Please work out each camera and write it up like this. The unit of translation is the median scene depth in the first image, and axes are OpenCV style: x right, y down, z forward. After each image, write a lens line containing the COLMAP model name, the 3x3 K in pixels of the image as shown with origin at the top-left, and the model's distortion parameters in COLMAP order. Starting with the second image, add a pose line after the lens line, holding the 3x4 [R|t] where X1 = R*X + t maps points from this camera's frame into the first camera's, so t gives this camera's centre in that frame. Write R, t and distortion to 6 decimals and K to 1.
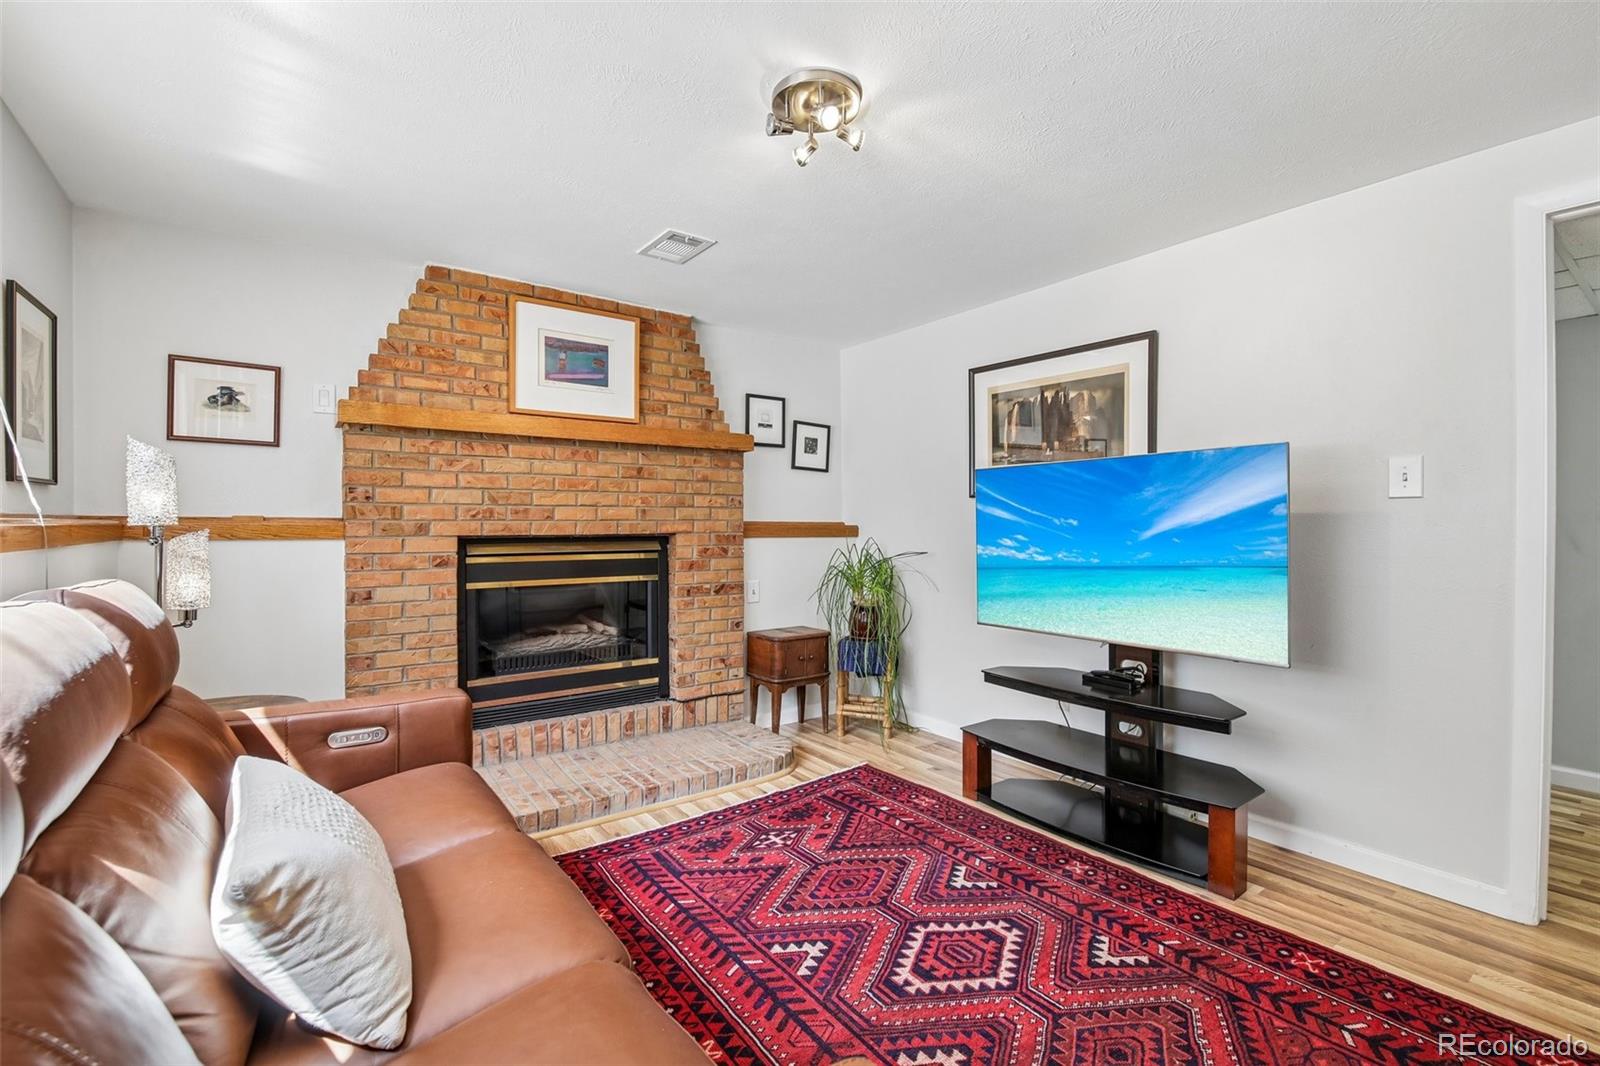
lens RADIAL K [[697.2, 0, 794.7], [0, 697.2, 527.4], [0, 0, 1]] dist [0.007275, -0.008354]
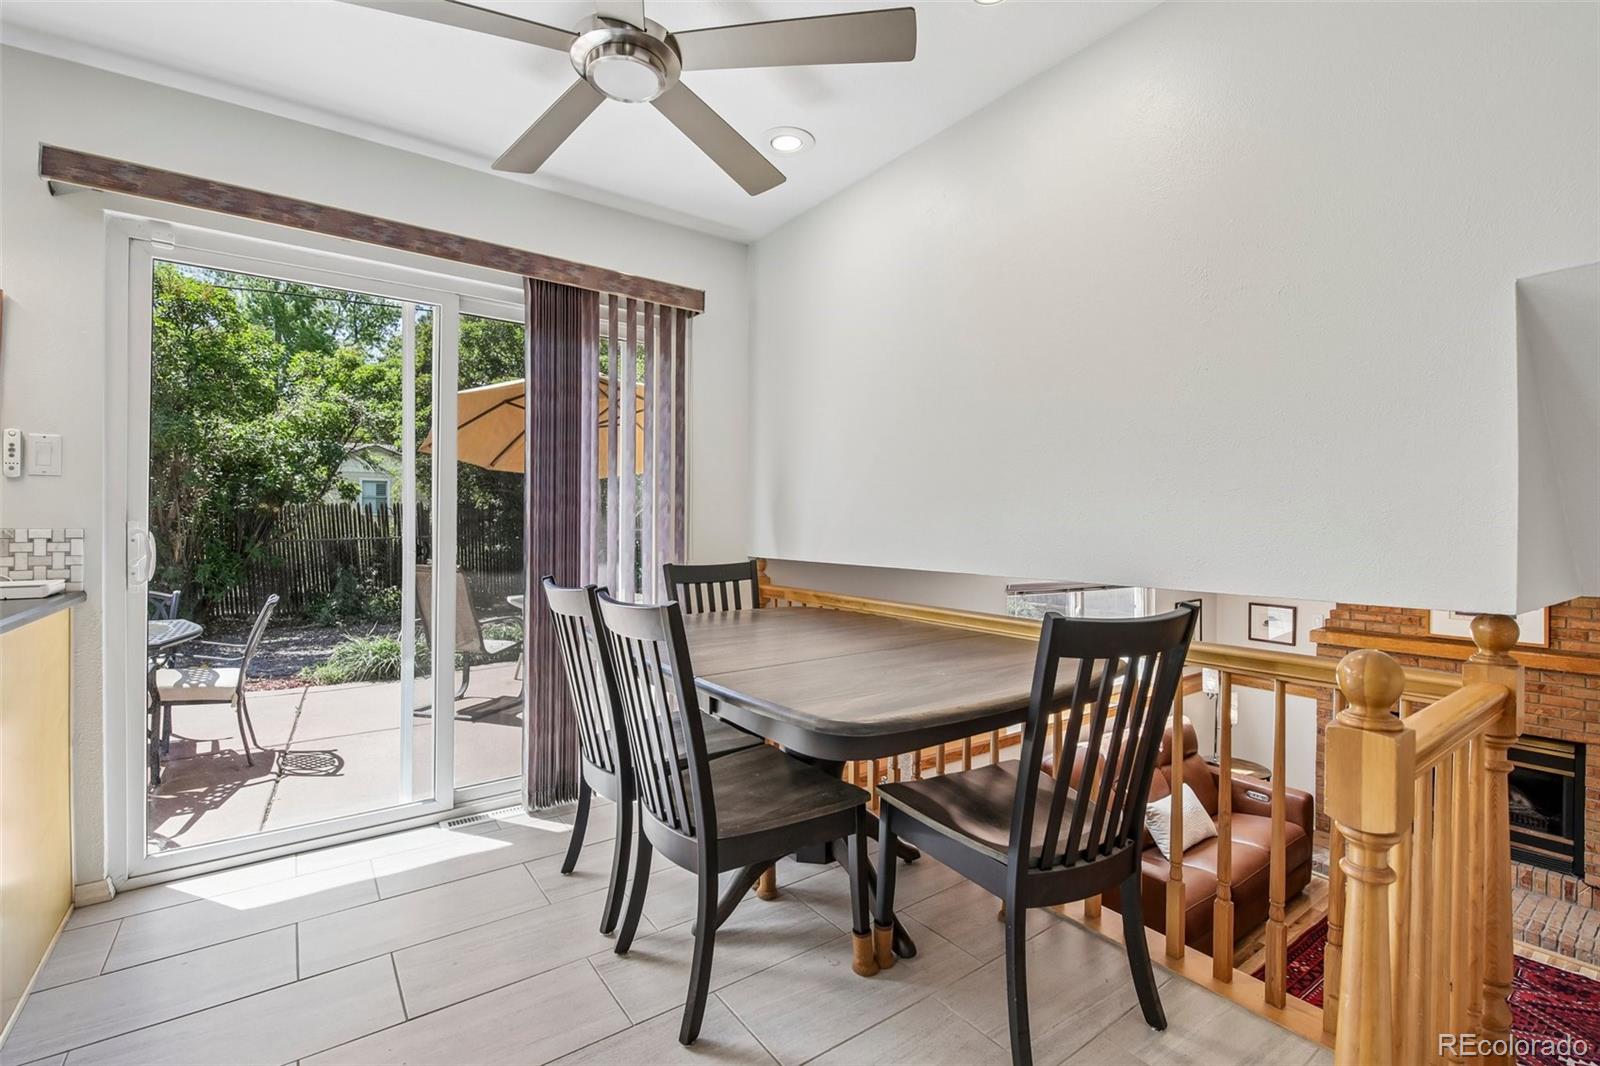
lens RADIAL K [[697.2, 0, 786.6], [0, 697.2, 516.6], [0, 0, 1]] dist [0.007275, -0.008354]
pose [[-0.015373, -0.014293, -0.999780, 1.295995], [-0.000388, 0.999898, -0.014288, -0.451017], [0.999882, 0.000168, -0.015377, -0.444738]]
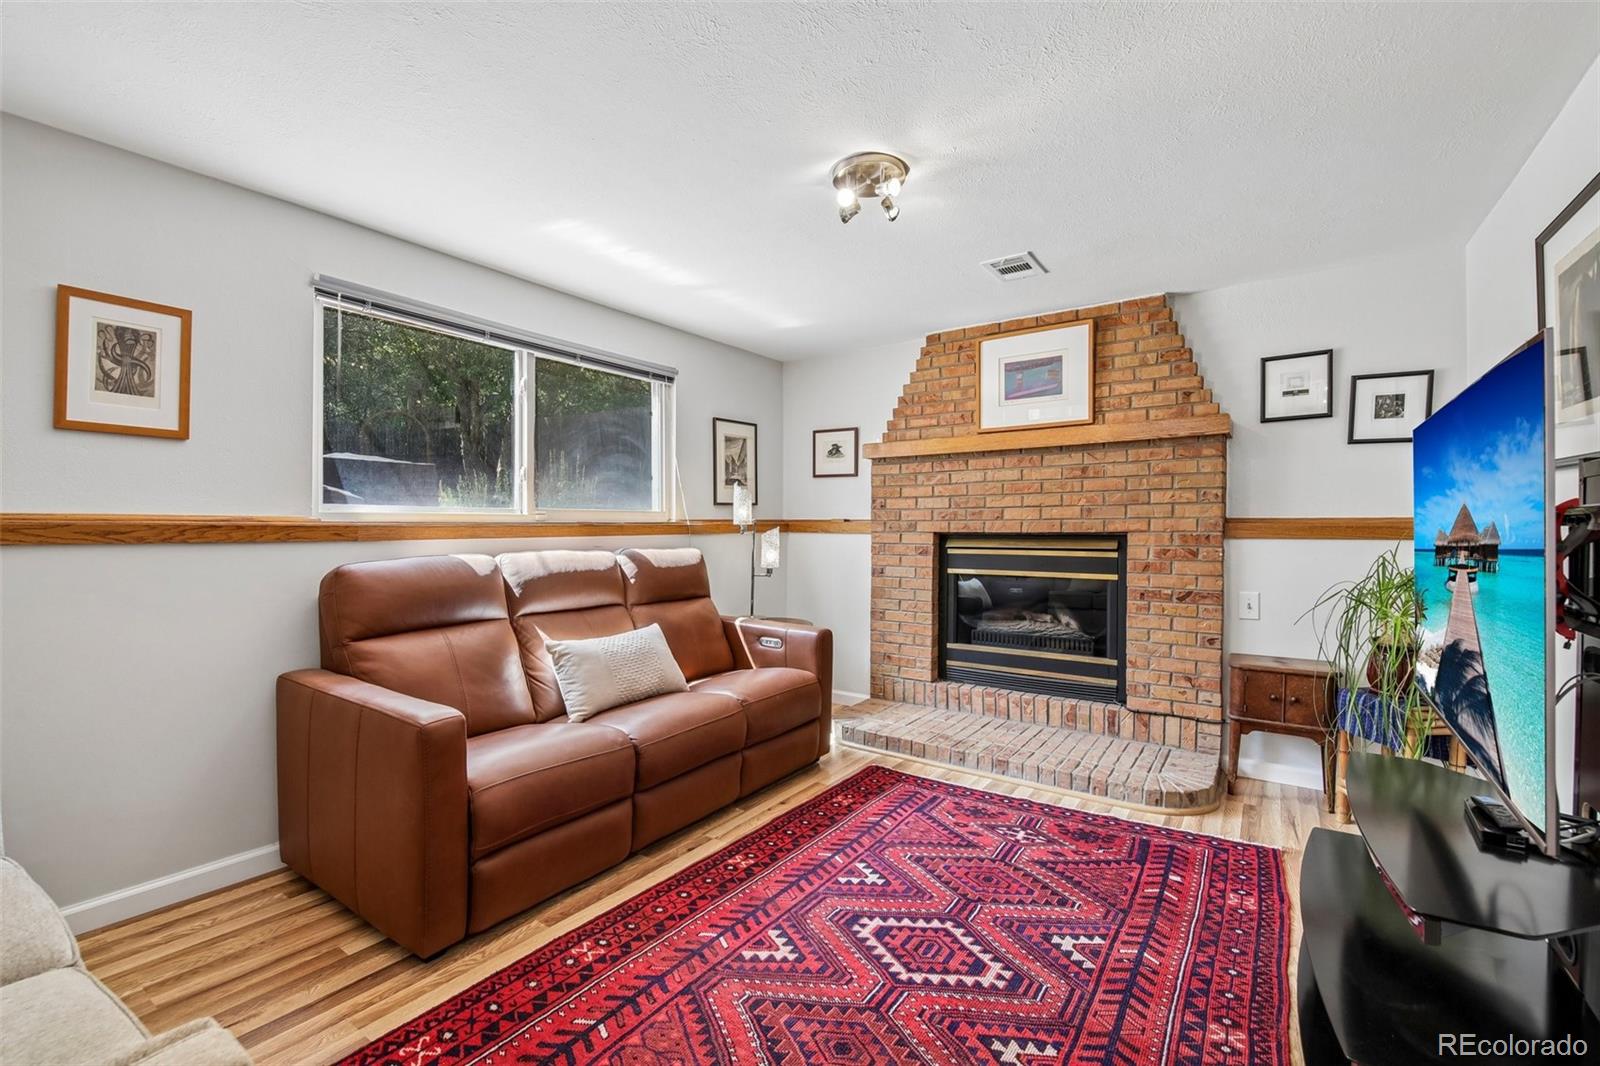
lens RADIAL K [[697.2, 0, 772.5], [0, 697.2, 520.9], [0, 0, 1]] dist [0.007275, -0.008354]
pose [[0.302773, -0.006249, -0.953042, 0.729631], [0.001158, 0.999980, -0.006189, -0.001867], [0.953062, 0.000770, 0.302774, 0.308299]]
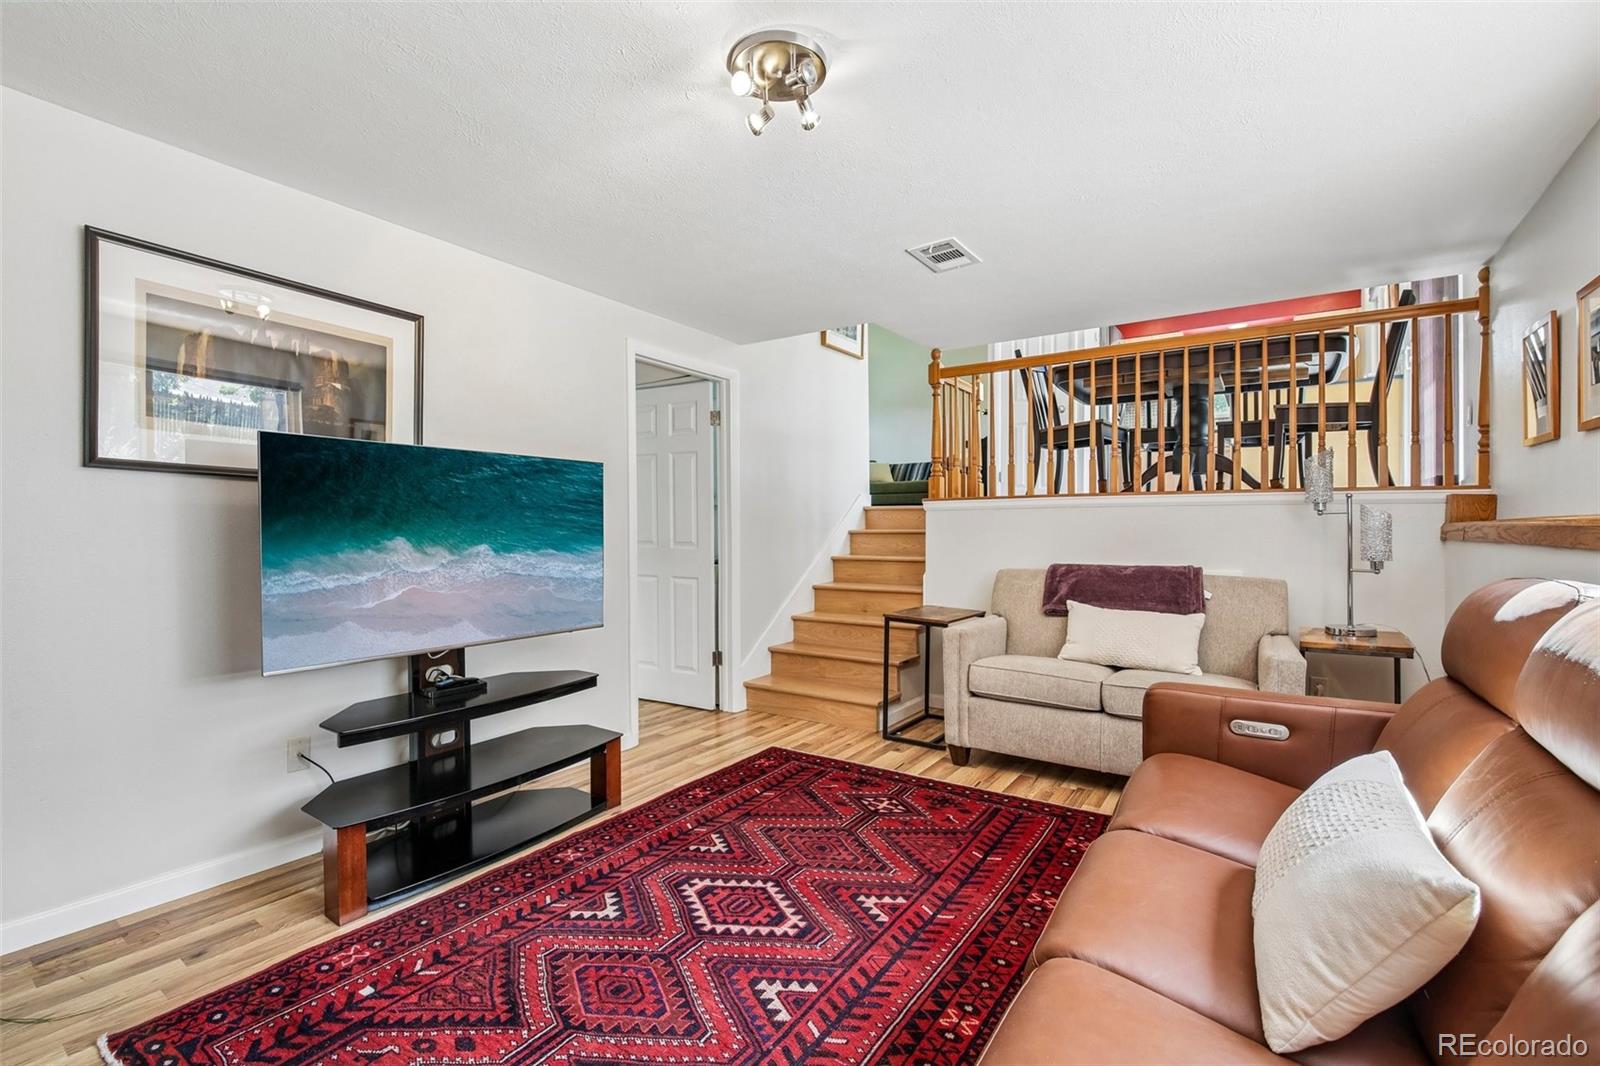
lens RADIAL K [[697.2, 0, 808.2], [0, 697.2, 528.8], [0, 0, 1]] dist [0.007275, -0.008354]
pose [[-0.348141, 0.000149, 0.937442, -0.544261], [-0.001155, 0.999999, -0.000588, 0.006662], [-0.937442, -0.001287, -0.348140, 0.827401]]
